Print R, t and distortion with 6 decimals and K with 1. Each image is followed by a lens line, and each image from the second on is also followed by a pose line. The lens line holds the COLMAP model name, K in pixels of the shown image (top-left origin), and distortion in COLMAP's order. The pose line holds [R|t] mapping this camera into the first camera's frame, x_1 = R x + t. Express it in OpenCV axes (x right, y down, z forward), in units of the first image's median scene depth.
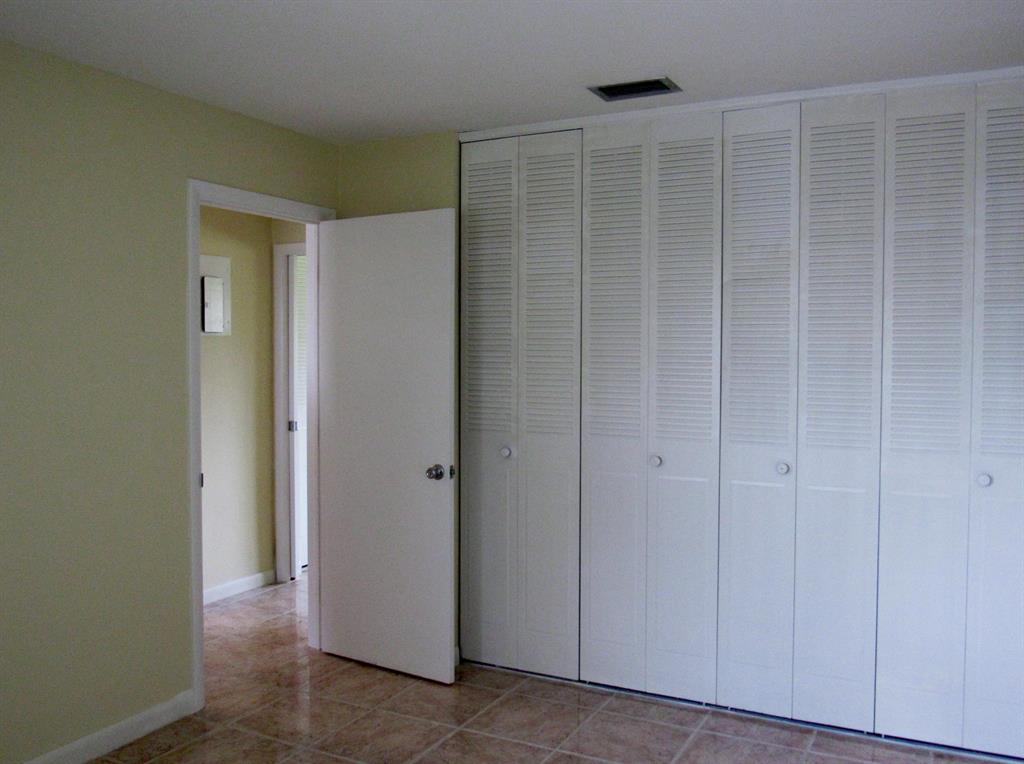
lens RADIAL K [[899.8, 0, 516.7], [0, 899.8, 380.3], [0, 0, 1]] dist [-0.045937, 0.031596]
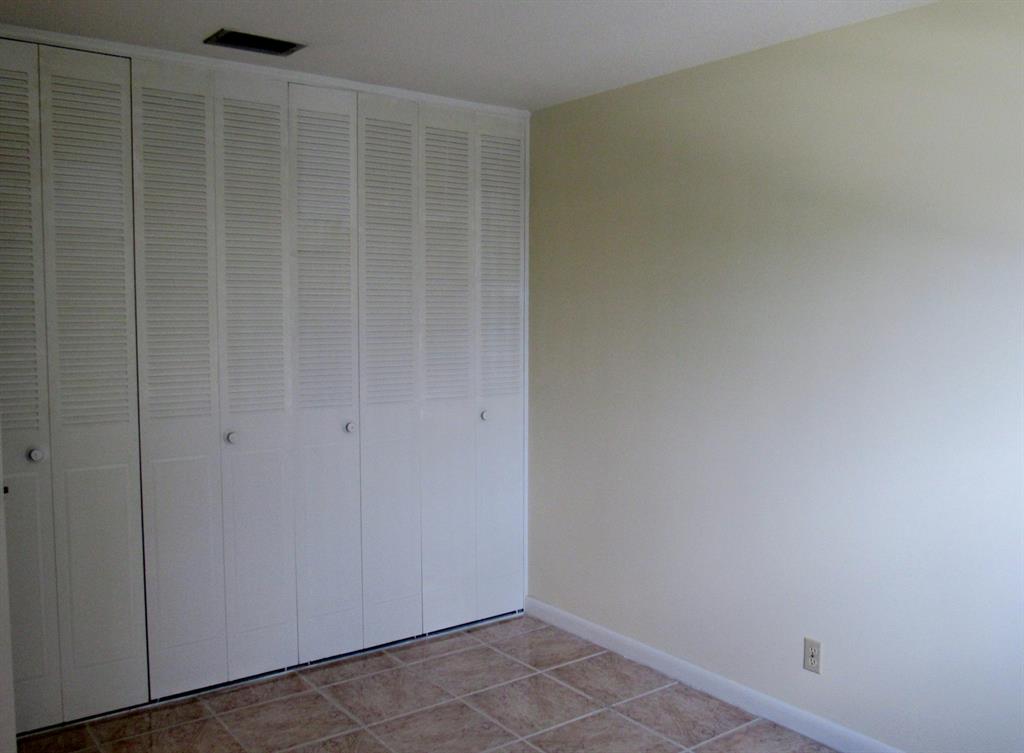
lens RADIAL K [[899.8, 0, 517.3], [0, 899.8, 380.8], [0, 0, 1]] dist [-0.045937, 0.031596]
pose [[0.434325, -0.073388, 0.897762, -0.576199], [0.030826, 0.997303, 0.066611, -0.024715], [-0.900229, -0.001256, 0.435415, 0.328086]]
